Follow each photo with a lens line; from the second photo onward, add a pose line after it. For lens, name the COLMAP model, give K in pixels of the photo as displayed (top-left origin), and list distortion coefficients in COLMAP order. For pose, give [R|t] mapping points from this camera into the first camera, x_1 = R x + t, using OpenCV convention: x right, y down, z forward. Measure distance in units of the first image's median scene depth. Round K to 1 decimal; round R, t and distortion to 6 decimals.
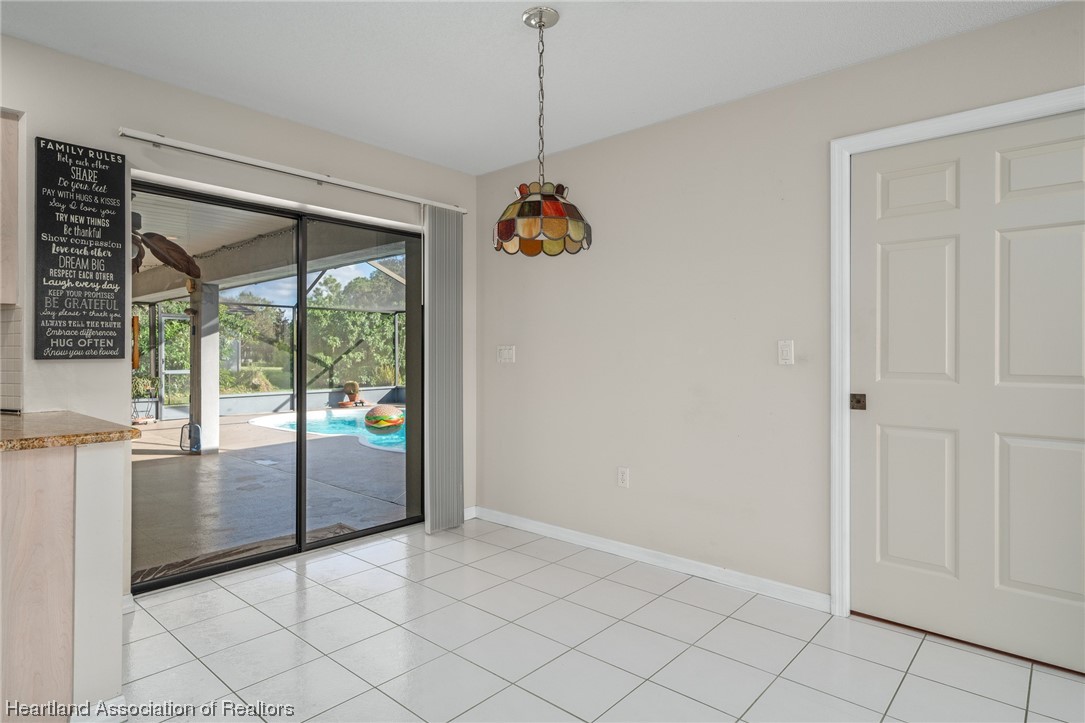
lens RADIAL K [[595.4, 0, 542.5], [0, 595.4, 361.5], [0, 0, 1]] dist [-0.003406, -0.001196]
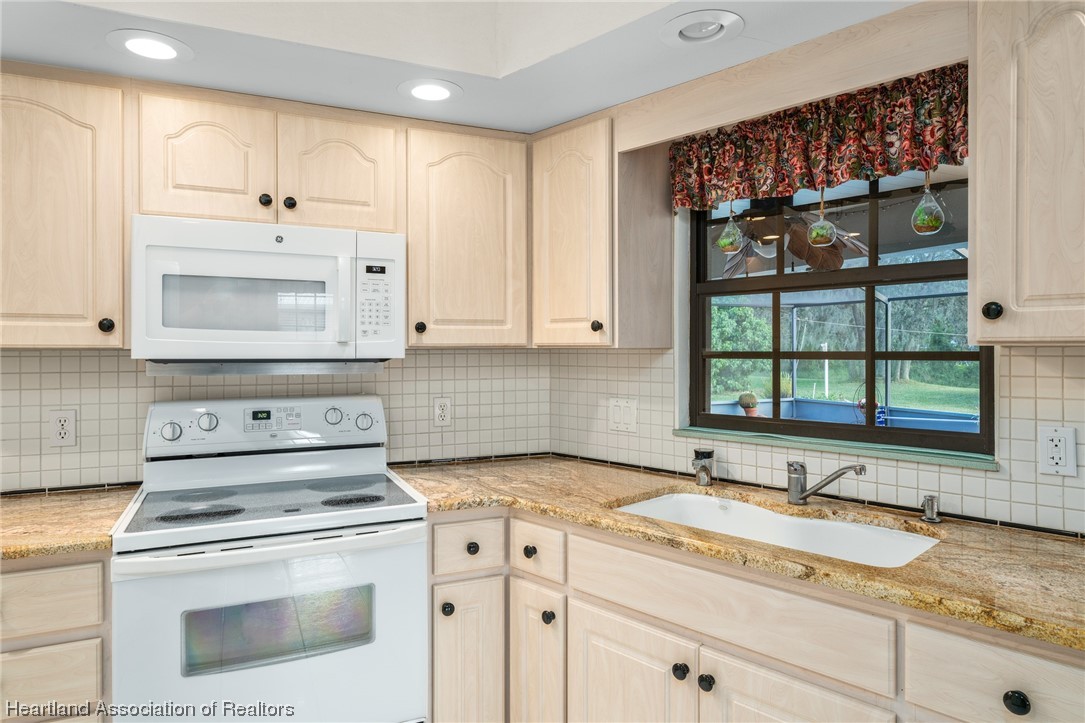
lens RADIAL K [[658.9, 0, 537.6], [0, 658.9, 352.6], [0, 0, 1]] dist [0.001381, 0.000514]
pose [[0.910916, 0.000740, -0.412591, -1.171636], [-0.003089, 0.999983, -0.005028, -0.084000], [0.412580, 0.005855, 0.910902, 0.249228]]
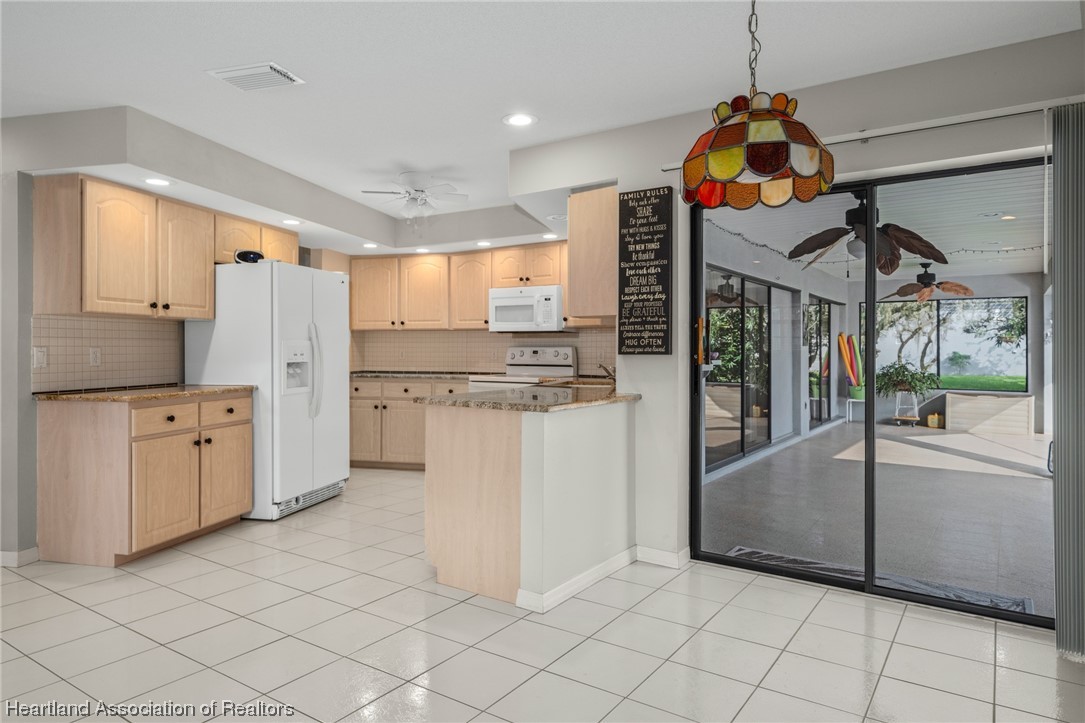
lens RADIAL K [[671.7, 0, 540.9], [0, 671.7, 346.4], [0, 0, 1]] dist [0.002046, 0.000125]
pose [[0.125091, -0.005001, -0.992133, 0.643293], [-0.014543, 0.999871, -0.006874, -0.008829], [0.992039, 0.015288, 0.125002, 0.600175]]
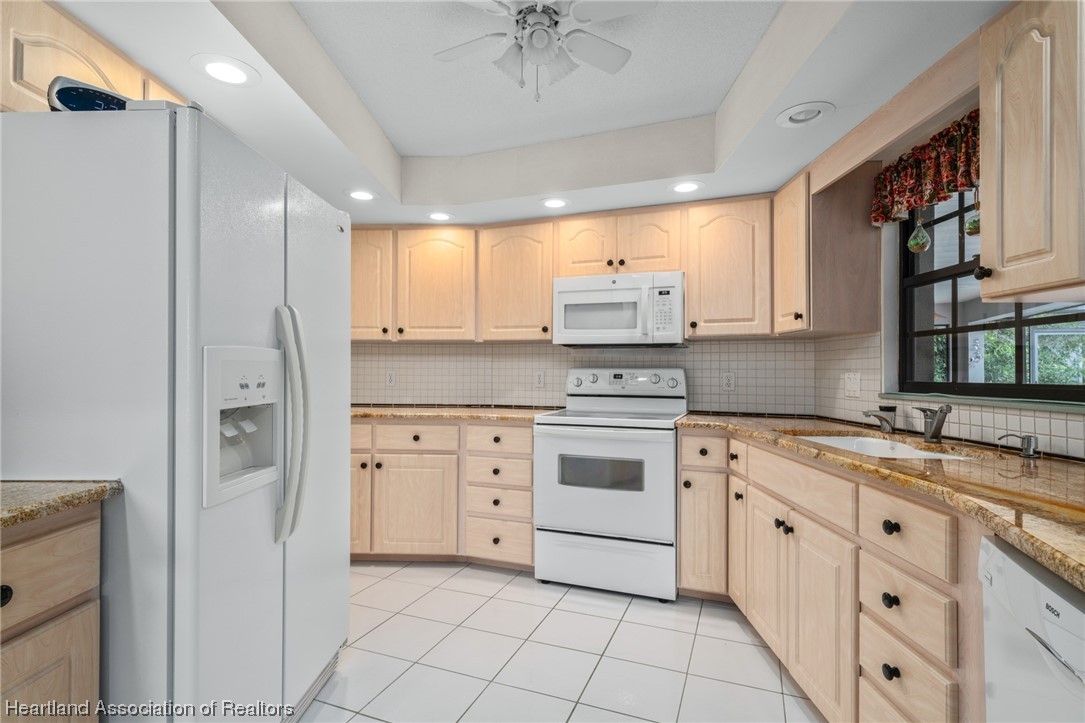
lens RADIAL K [[535.2, 0, 539.0], [0, 535.2, 367.1], [0, 0, 1]] dist [0.000440, 0.000221]
pose [[0.336798, -0.007521, -0.941547, -0.672342], [-0.017025, 0.999756, -0.014077, -0.005096], [0.941423, 0.020771, 0.336587, 0.258592]]
